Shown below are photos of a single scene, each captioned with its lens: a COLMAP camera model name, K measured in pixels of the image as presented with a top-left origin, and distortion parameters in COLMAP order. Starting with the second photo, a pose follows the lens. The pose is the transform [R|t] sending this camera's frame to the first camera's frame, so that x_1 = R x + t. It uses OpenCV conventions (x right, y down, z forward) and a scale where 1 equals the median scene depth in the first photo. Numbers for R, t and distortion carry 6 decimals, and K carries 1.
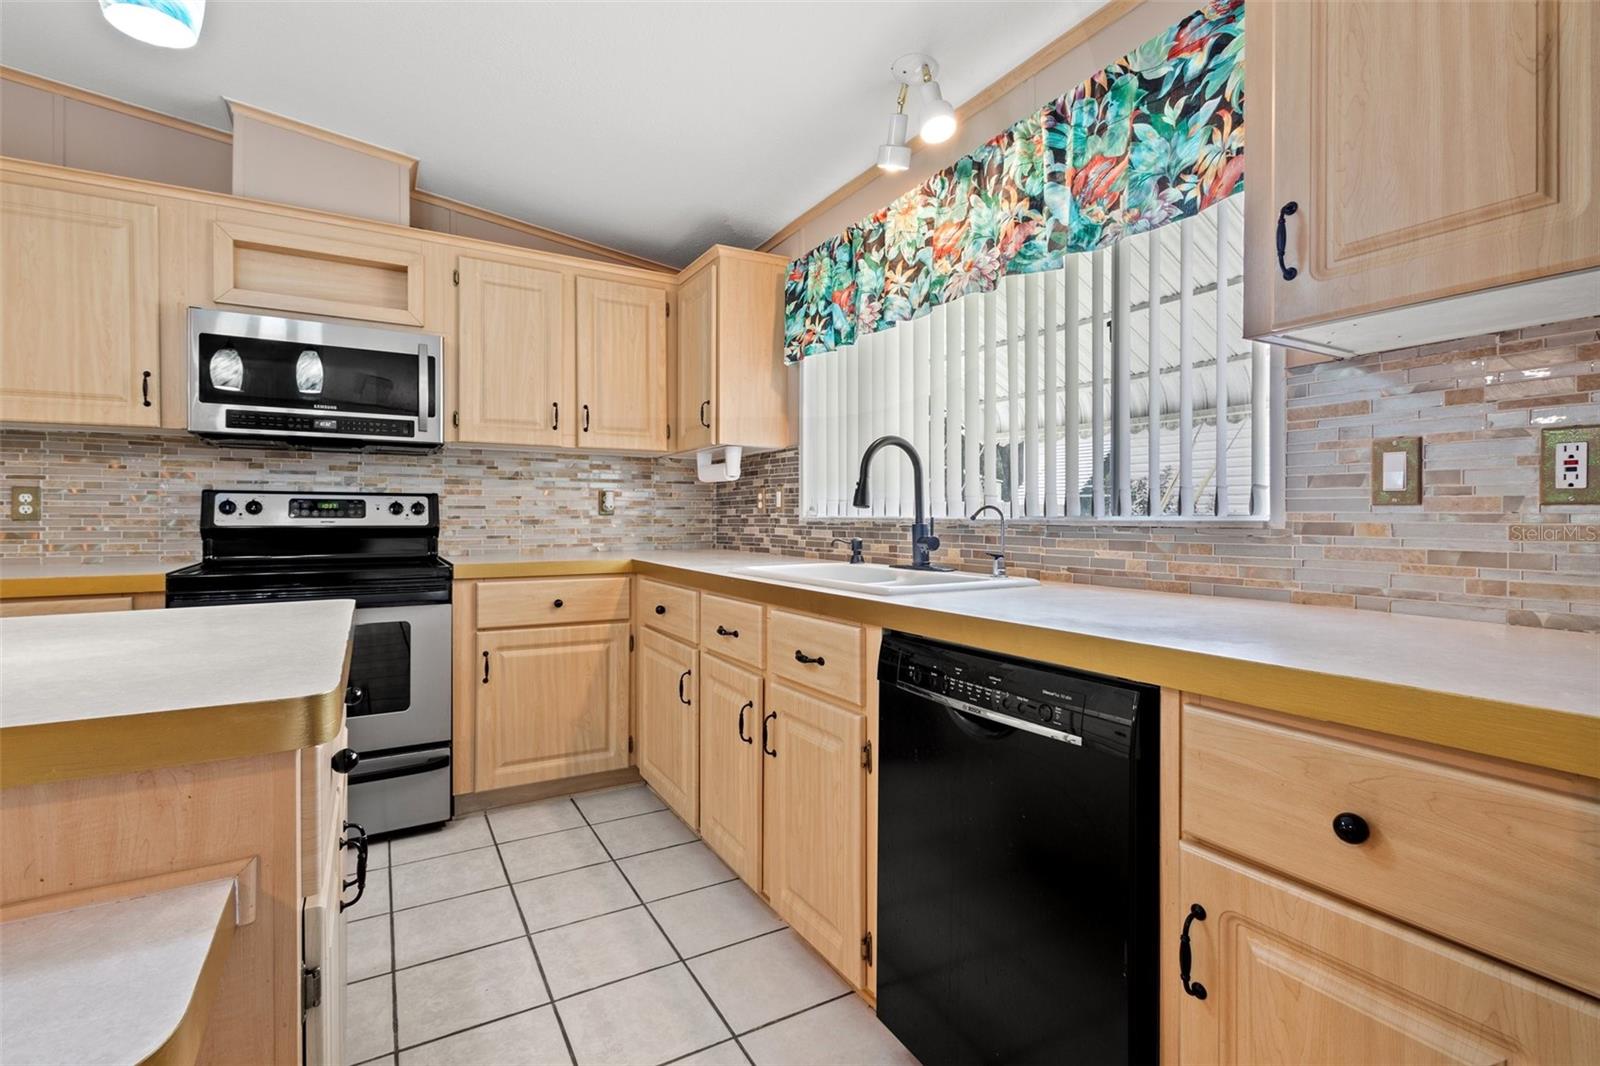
lens RADIAL K [[746.9, 0, 799.3], [0, 746.9, 518.2], [0, 0, 1]] dist [0.010854, -0.000516]
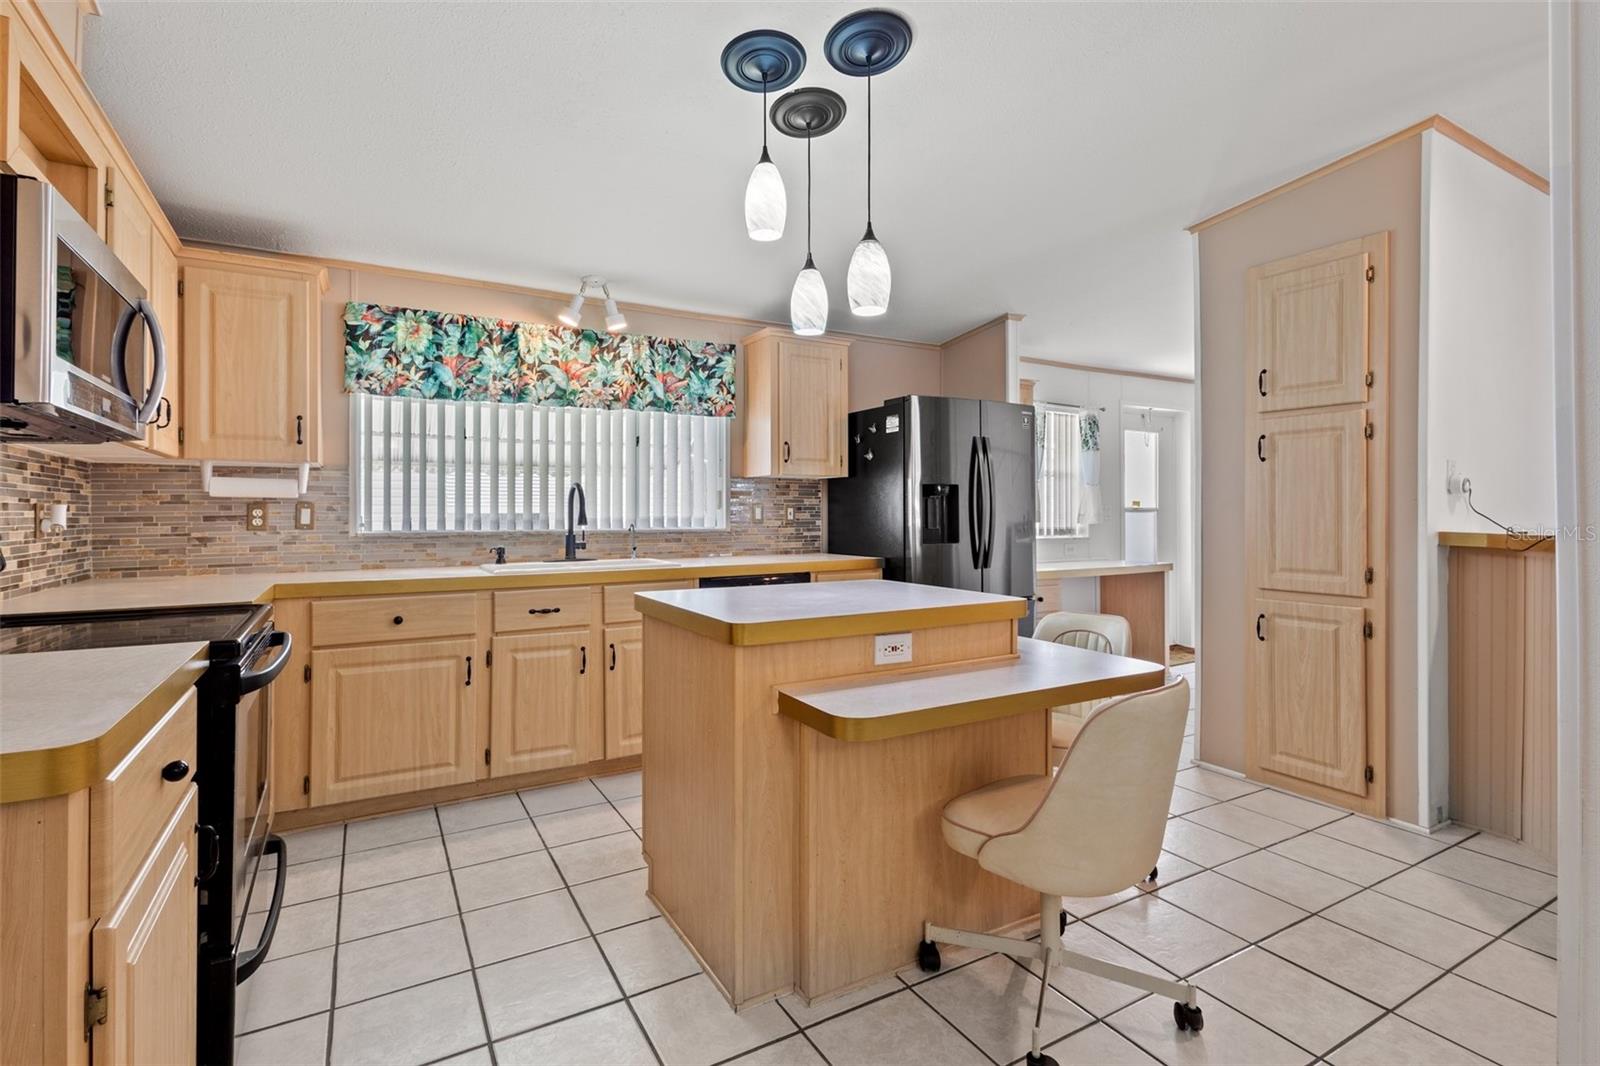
lens RADIAL K [[746.3, 0, 793.8], [0, 746.3, 507.0], [0, 0, 1]] dist [0.002003, 0.000321]
pose [[-0.005577, 0.009866, 0.999936, -1.339401], [0.007523, 0.999923, -0.009824, -0.029562], [-0.999956, 0.007468, -0.005650, 0.443698]]
